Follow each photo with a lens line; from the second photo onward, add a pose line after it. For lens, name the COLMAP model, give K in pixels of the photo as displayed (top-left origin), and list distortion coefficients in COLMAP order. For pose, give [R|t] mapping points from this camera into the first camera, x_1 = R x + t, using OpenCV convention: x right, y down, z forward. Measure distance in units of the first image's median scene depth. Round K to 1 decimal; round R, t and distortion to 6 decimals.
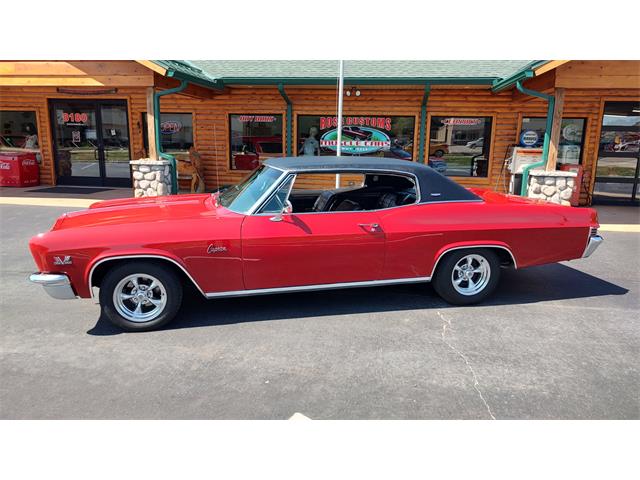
lens RADIAL K [[461.7, 0, 320.0], [0, 461.7, 240.0], [0, 0, 1]] dist [0.010780, -0.011045]
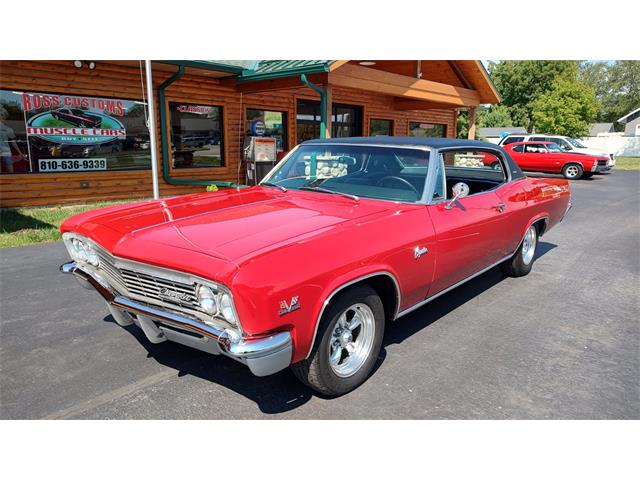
lens RADIAL K [[465.2, 0, 323.7], [0, 465.2, 240.1], [0, 0, 1]] dist [0.000903, -0.004479]
pose [[0.551288, -0.178631, 0.814968, -0.379203], [0.175224, 0.979814, 0.096232, -0.041781], [-0.815707, 0.089751, 0.571460, 0.274001]]
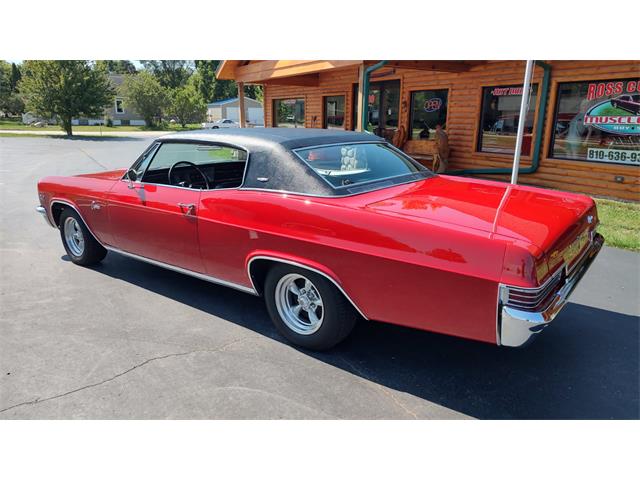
lens RADIAL K [[463.6, 0, 320.9], [0, 463.6, 239.5], [0, 0, 1]] dist [0.009451, -0.008911]
pose [[0.639859, 0.184433, -0.746033, 0.341041], [-0.161121, 0.981394, 0.104428, -0.037841], [0.751413, 0.053382, 0.657669, 0.235307]]
